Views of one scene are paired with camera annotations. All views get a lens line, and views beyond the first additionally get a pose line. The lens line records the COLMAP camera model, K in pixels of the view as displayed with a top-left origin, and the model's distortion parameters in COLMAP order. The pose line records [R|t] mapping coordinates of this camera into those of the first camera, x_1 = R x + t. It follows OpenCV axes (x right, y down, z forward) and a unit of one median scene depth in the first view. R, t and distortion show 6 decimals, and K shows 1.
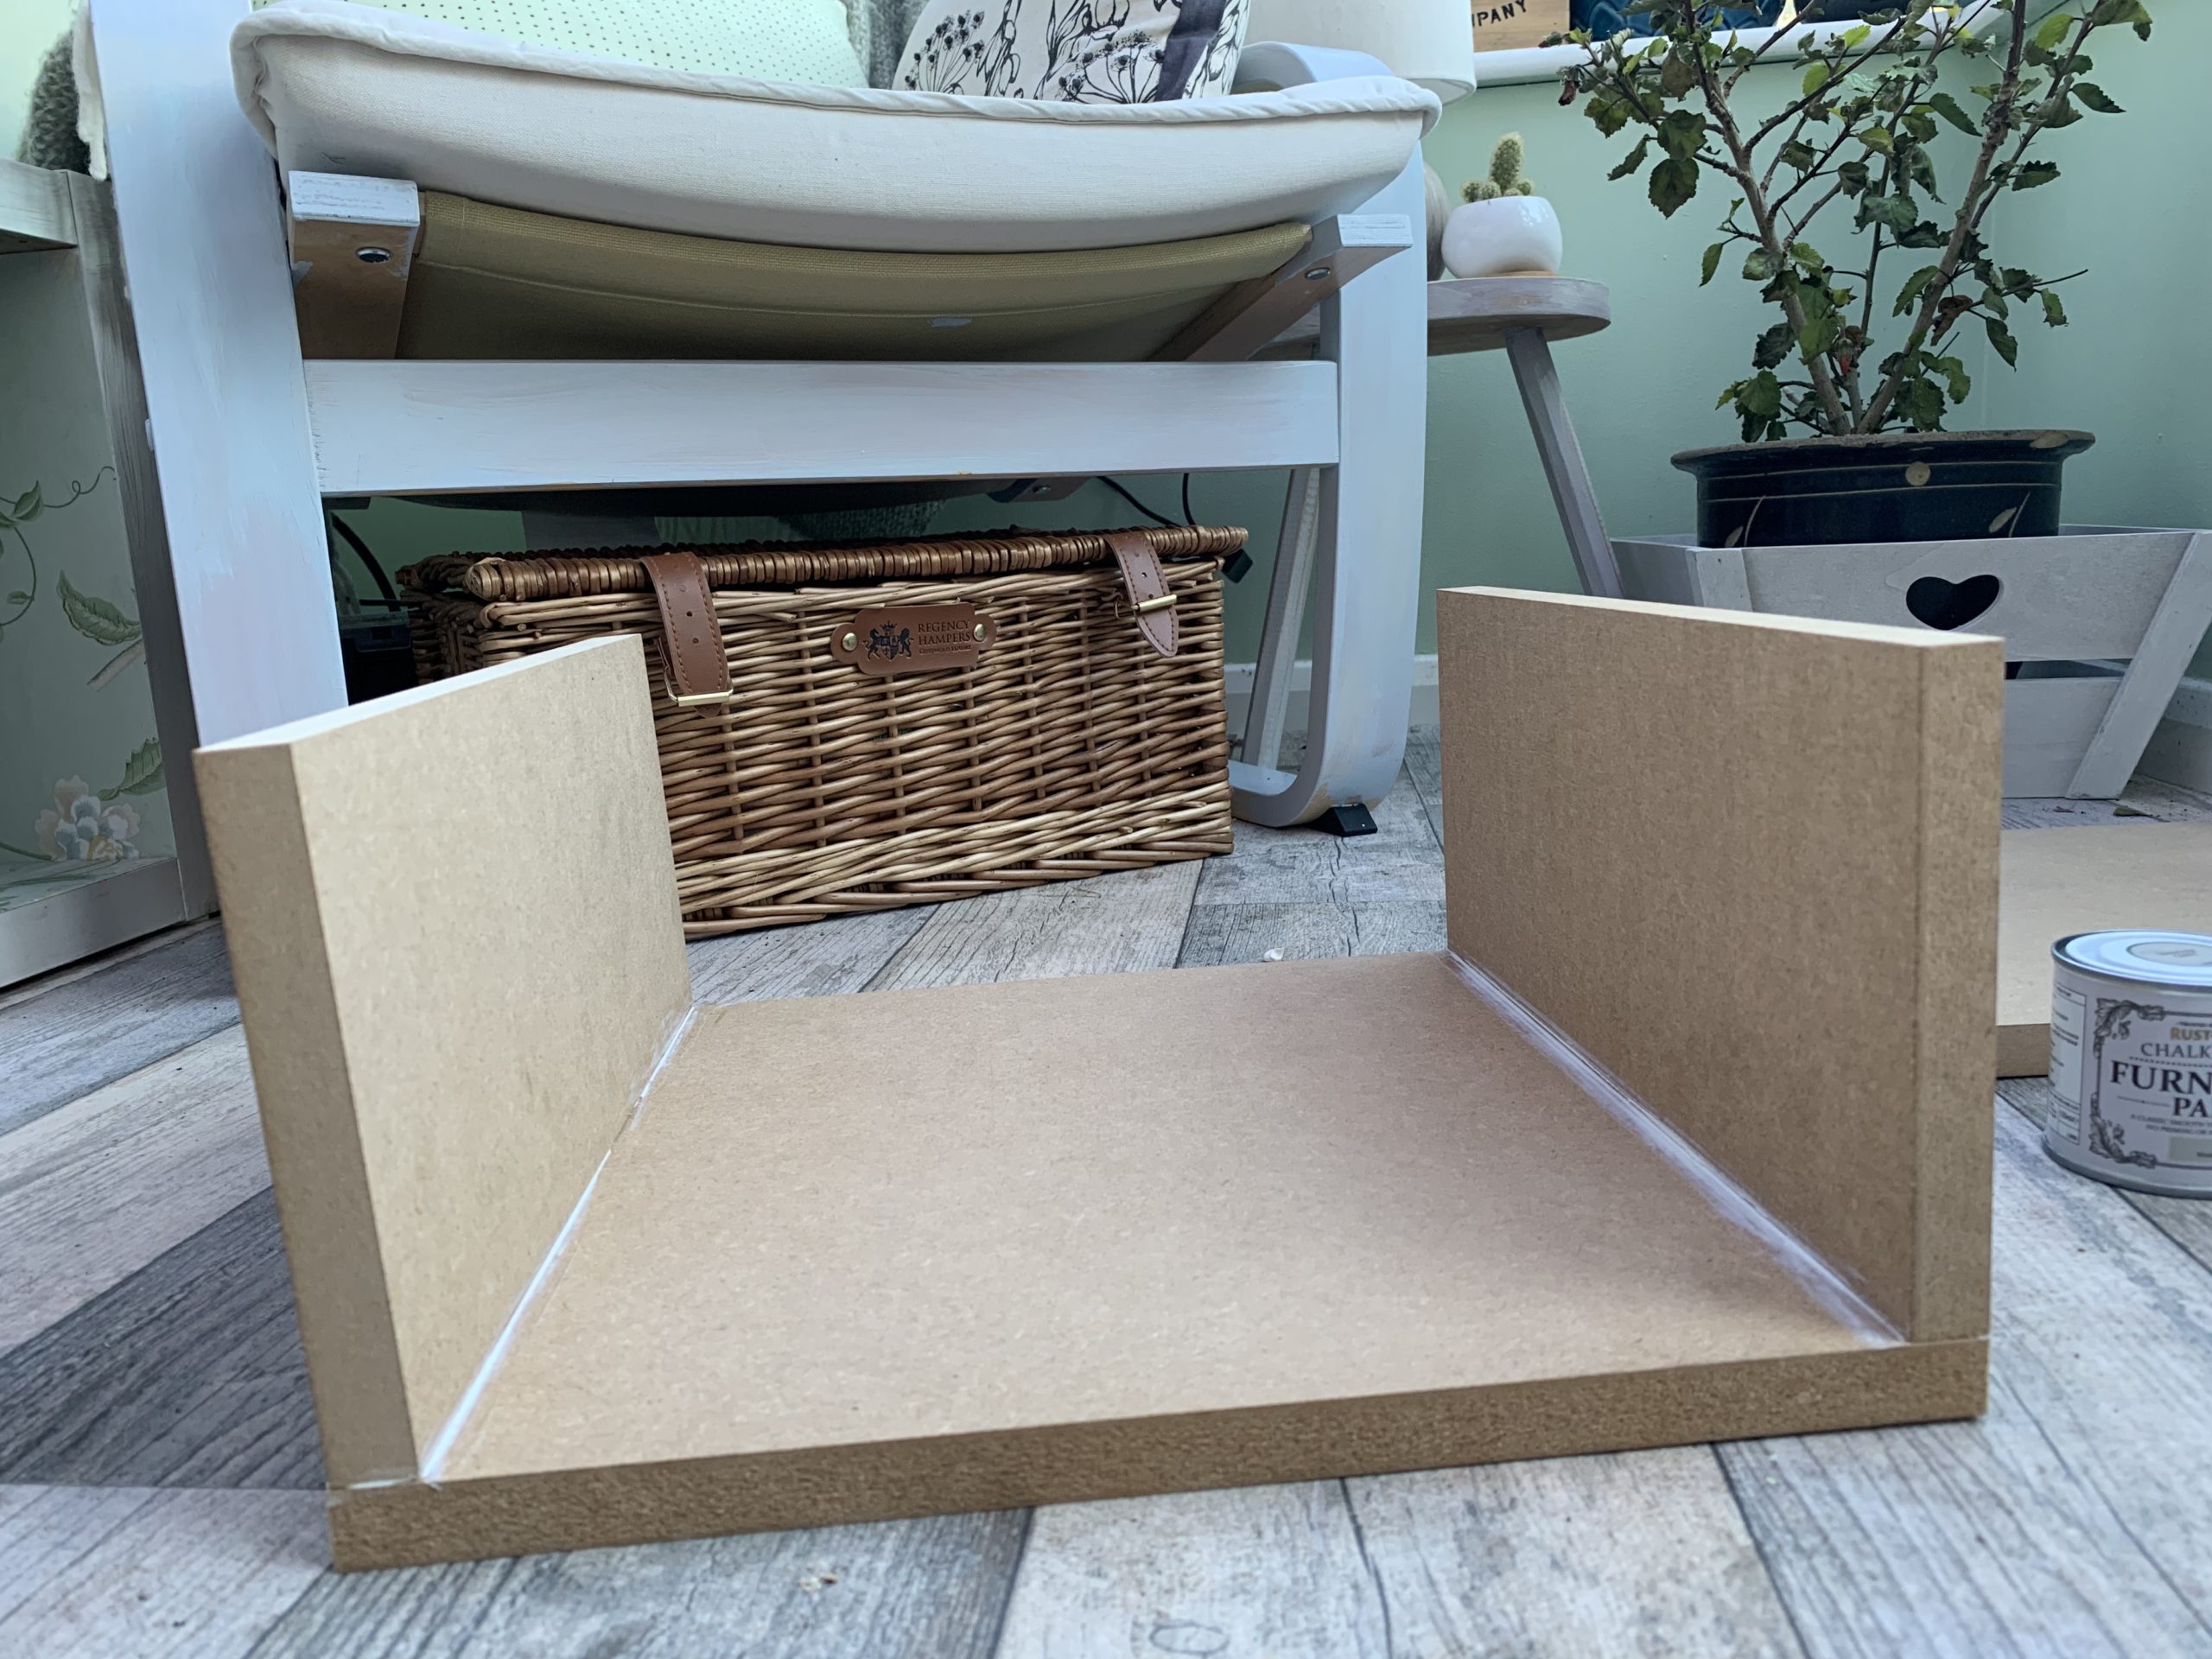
lens RADIAL K [[1714.1, 0, 1098.7], [0, 1714.1, 816.0], [0, 0, 1]] dist [0.000212, -0.000991]
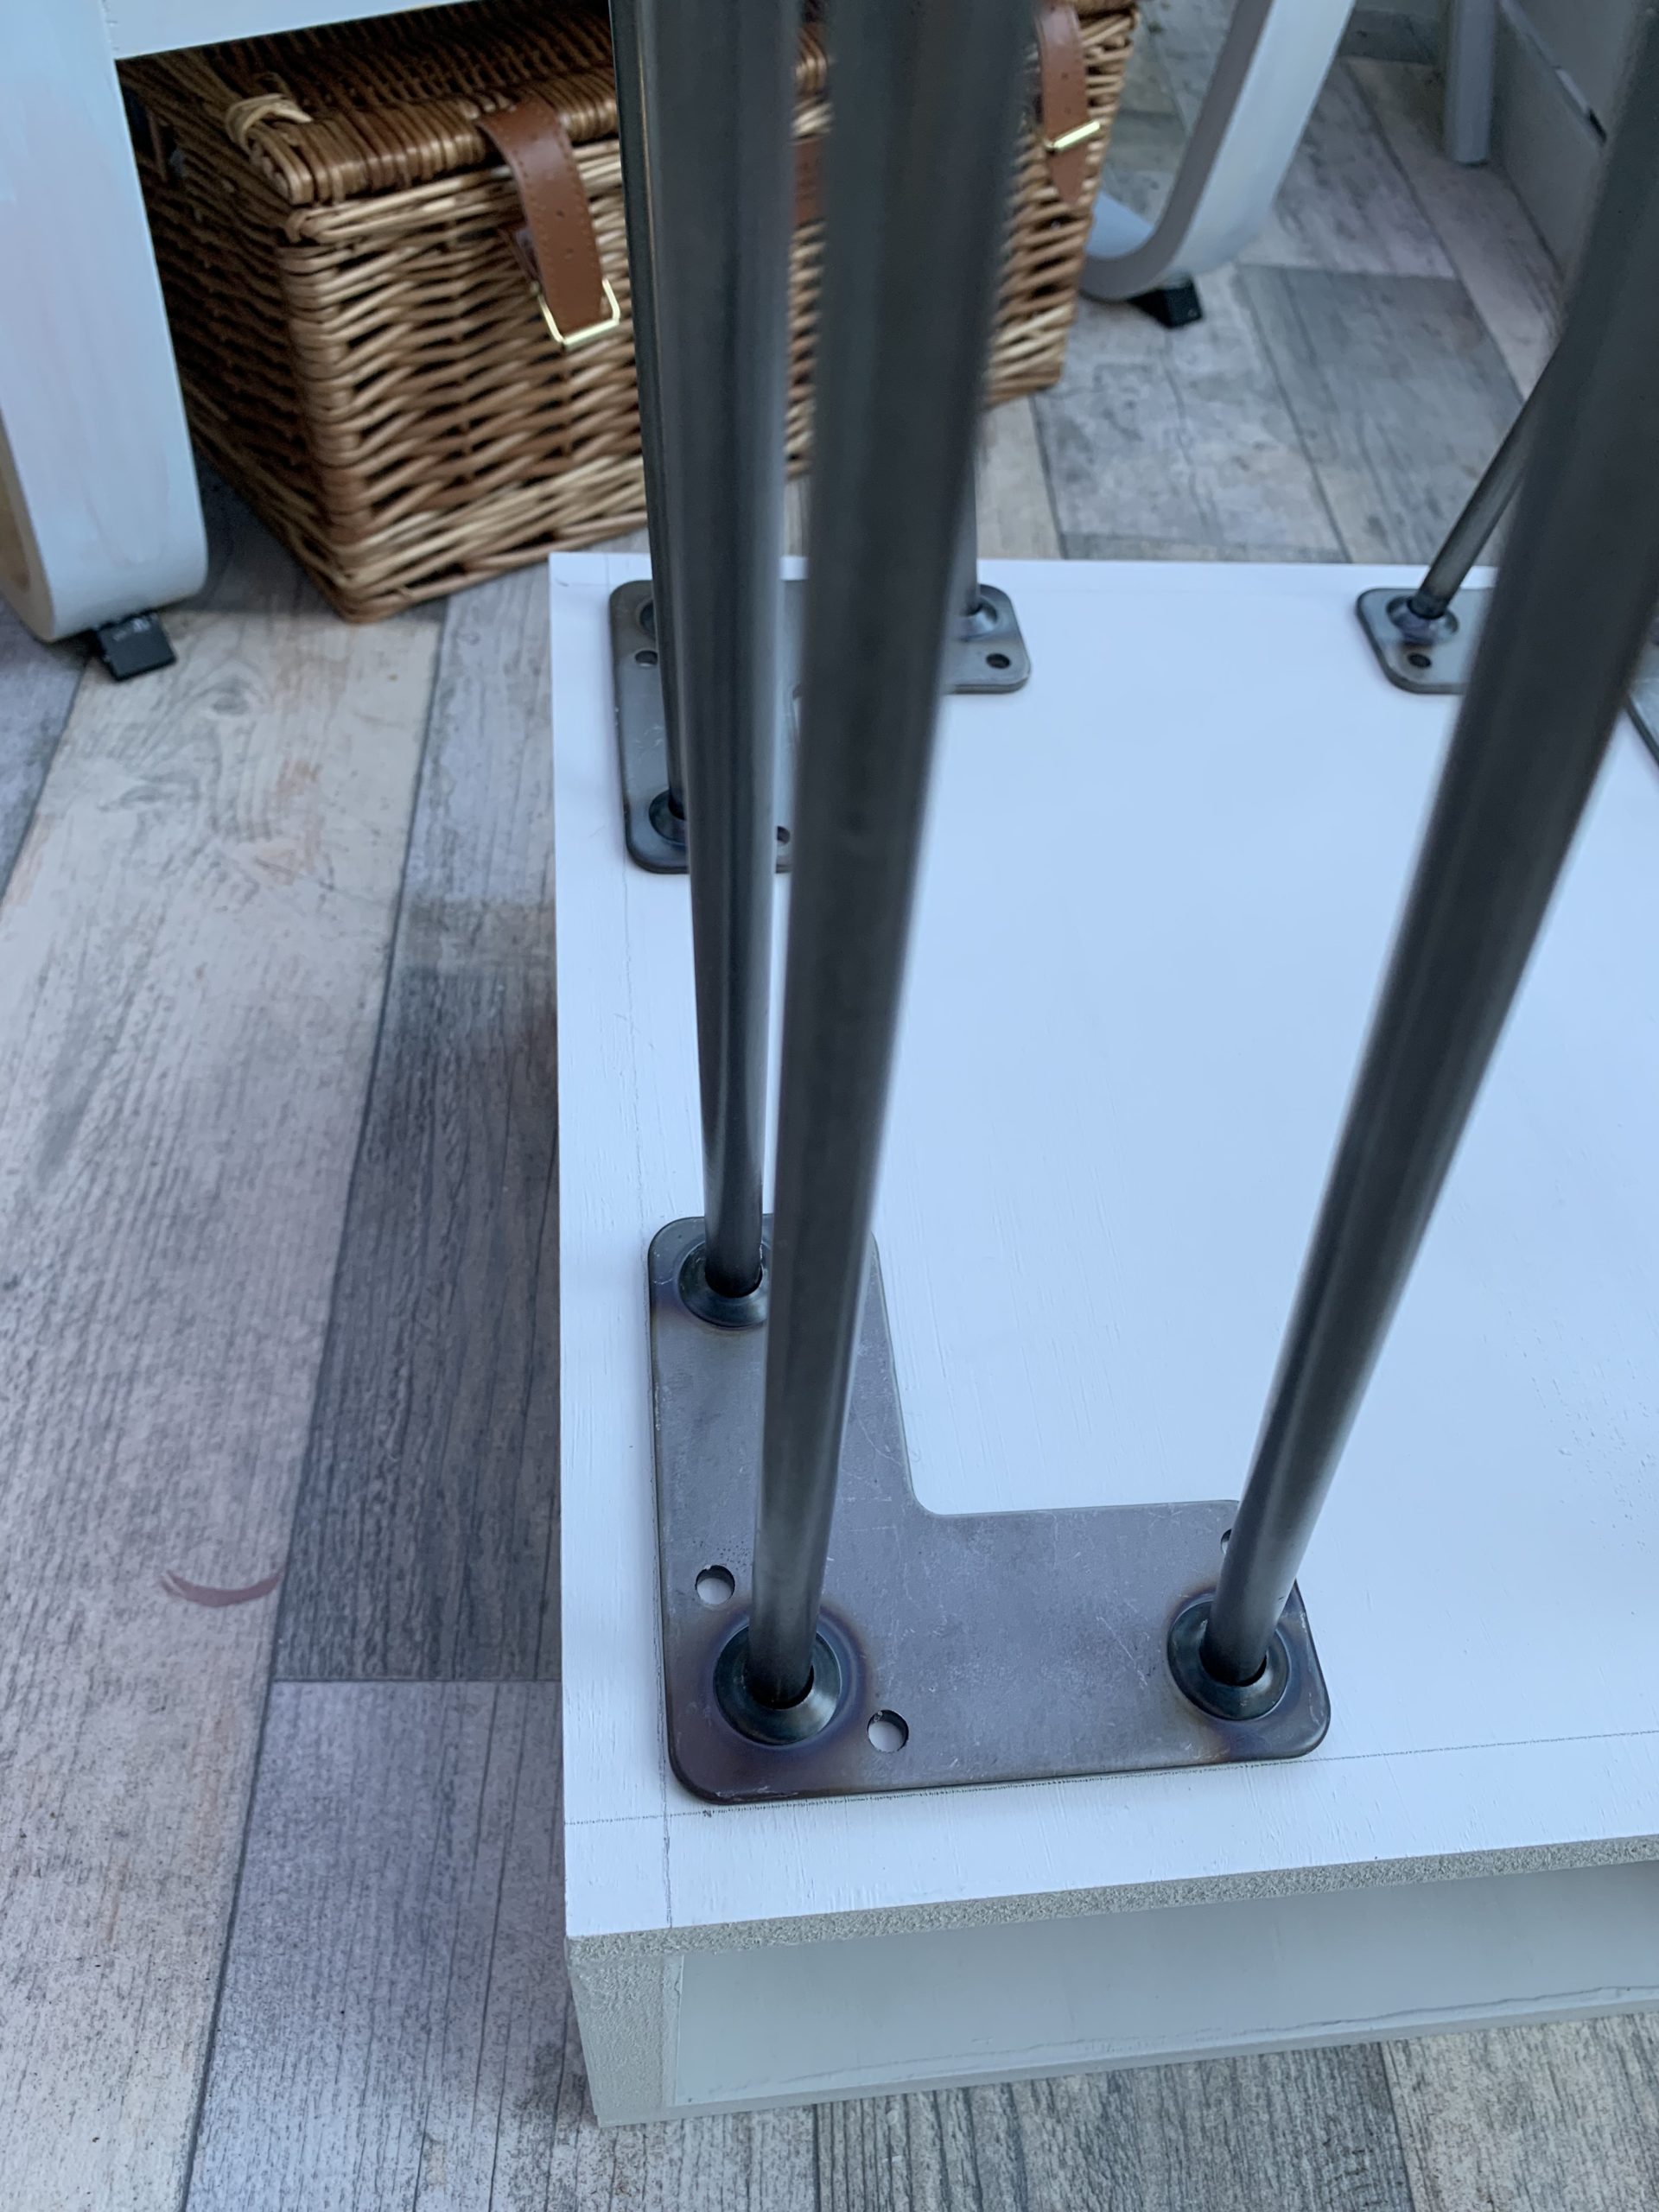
lens RADIAL K [[1714.1, 0, 822.0], [0, 1714.1, 1111.6], [0, 0, 1]] dist [0.000212, -0.000991]
pose [[0.977879, -0.032828, 0.206579, -0.519617], [-0.115763, 0.737631, 0.665206, -0.610387], [-0.174217, -0.674405, 0.717514, 0.307193]]
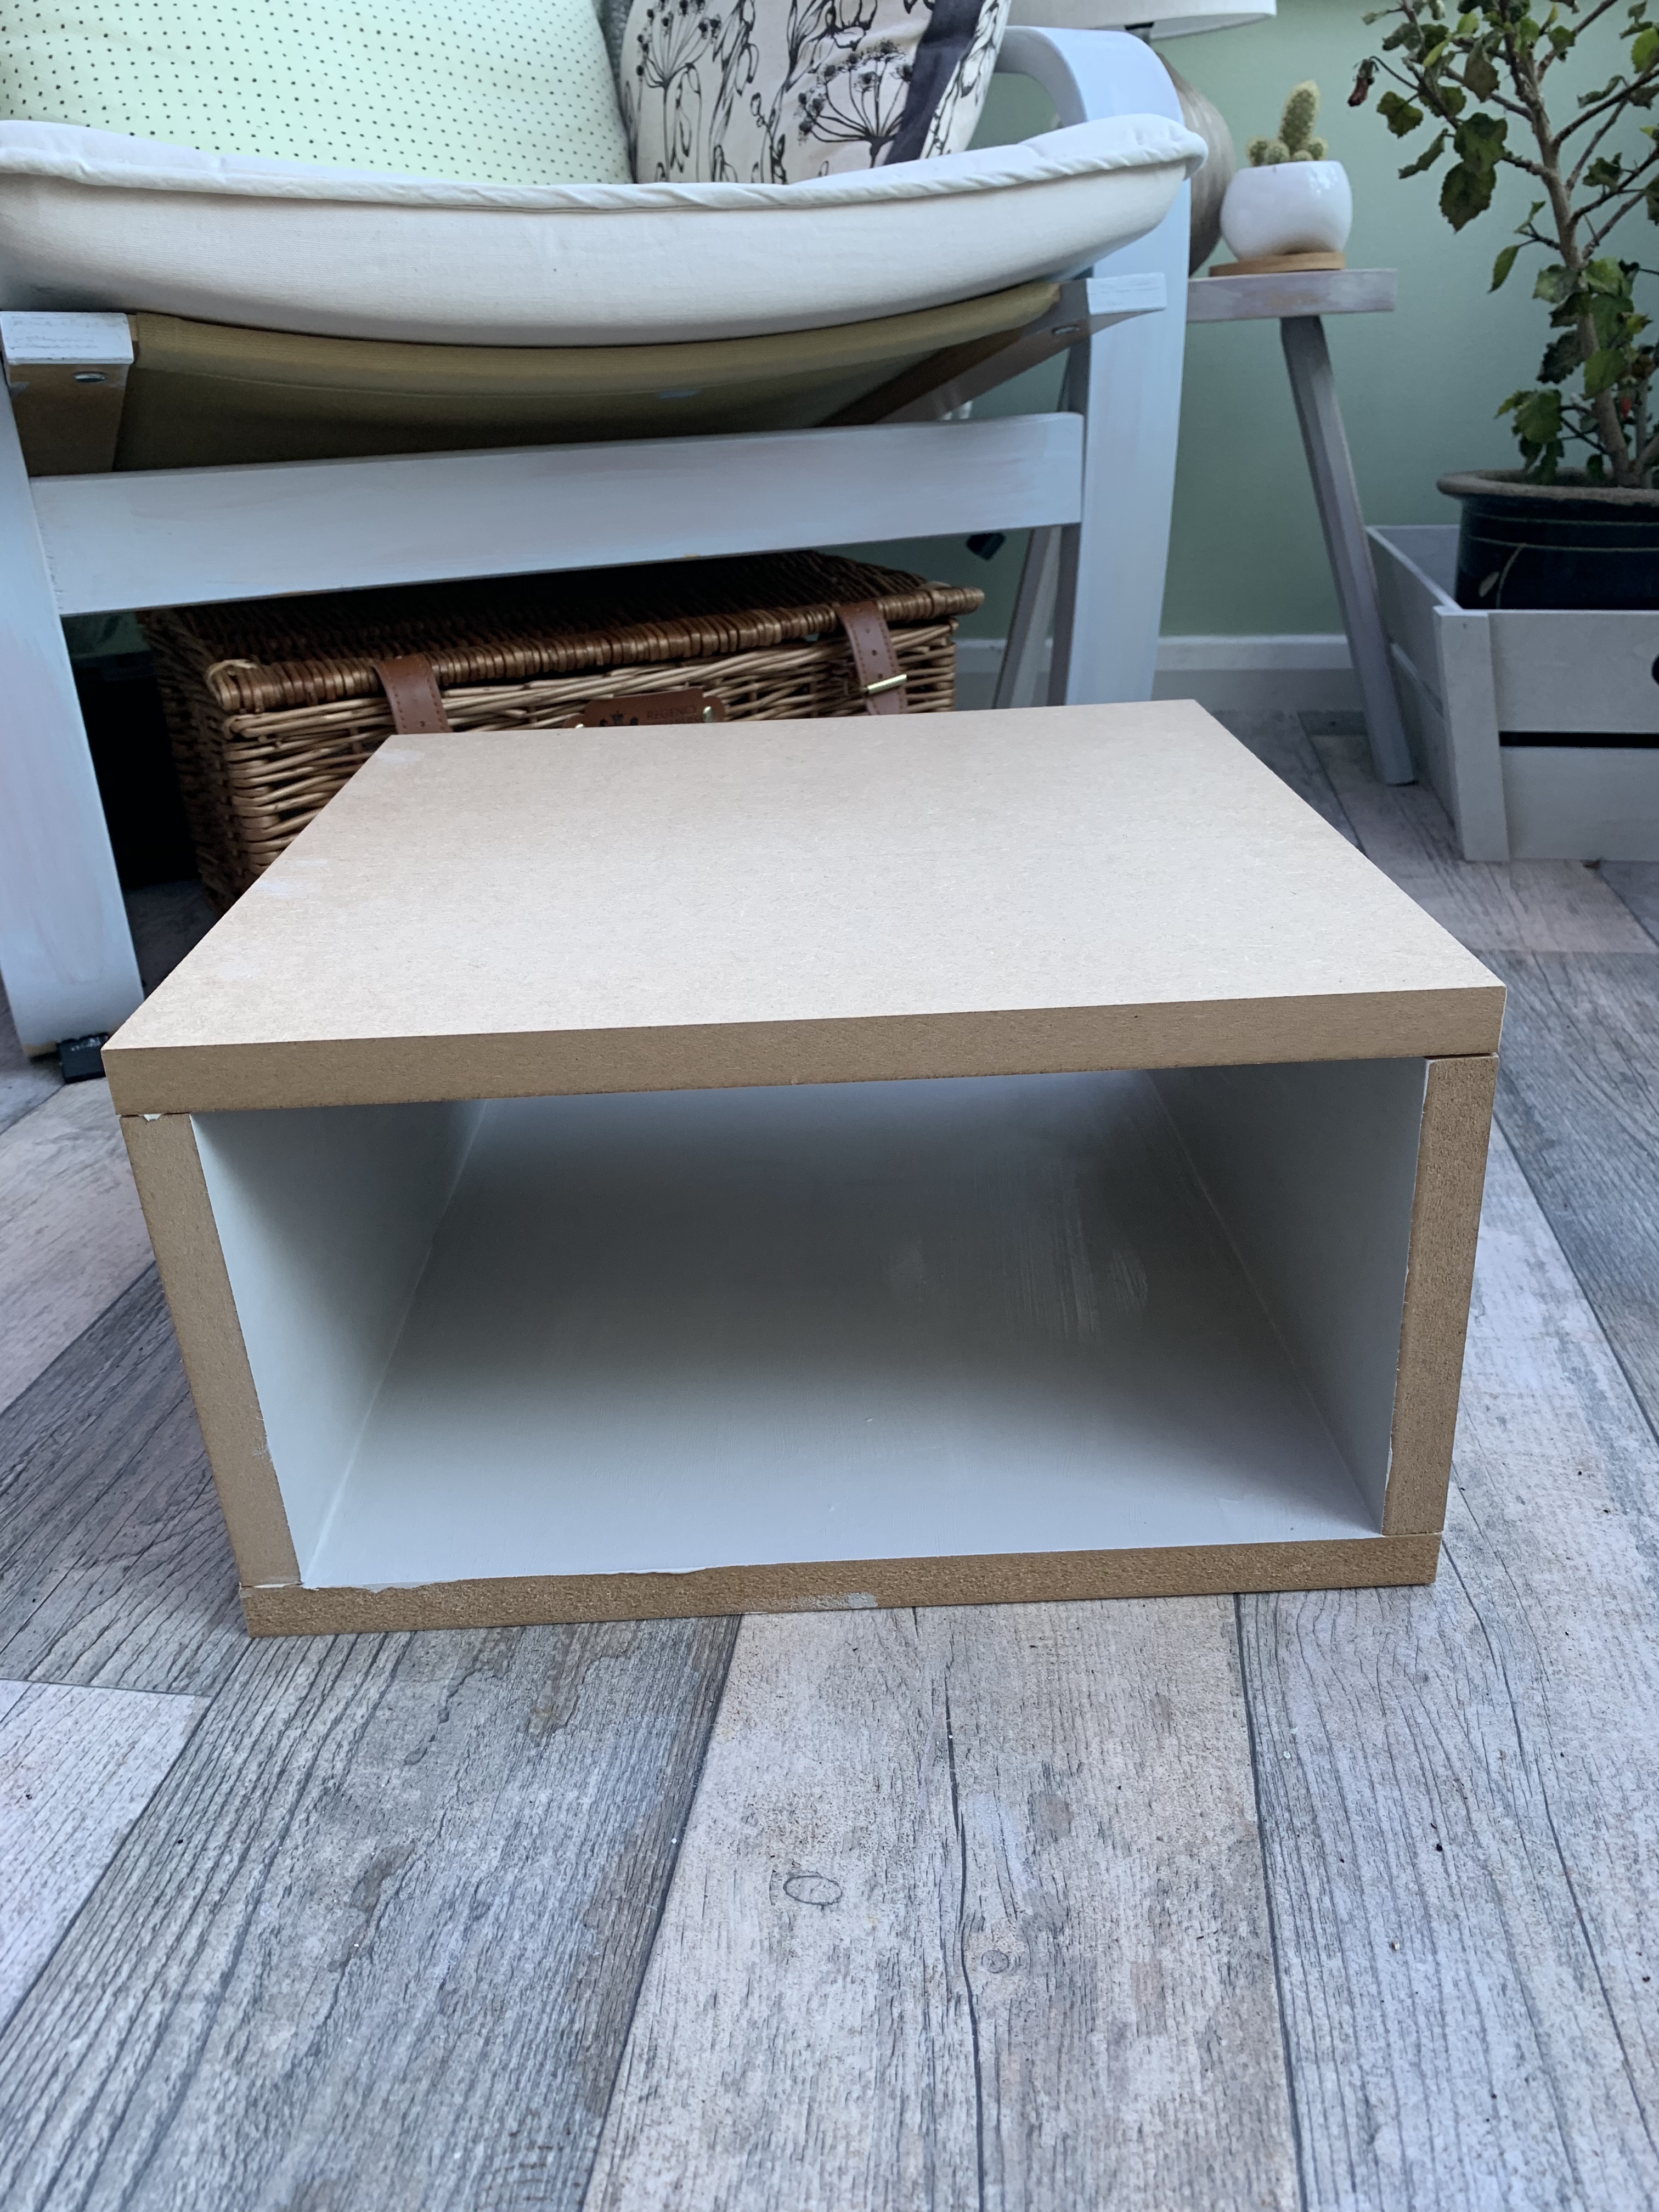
lens RADIAL K [[1714.1, 0, 807.3], [0, 1714.1, 1118.0], [0, 0, 1]] dist [0.000212, -0.000991]
pose [[0.999238, 0.028323, -0.026863, 0.045105], [-0.019997, 0.962405, 0.270882, -0.307398], [0.033525, -0.270139, 0.962238, -0.079465]]
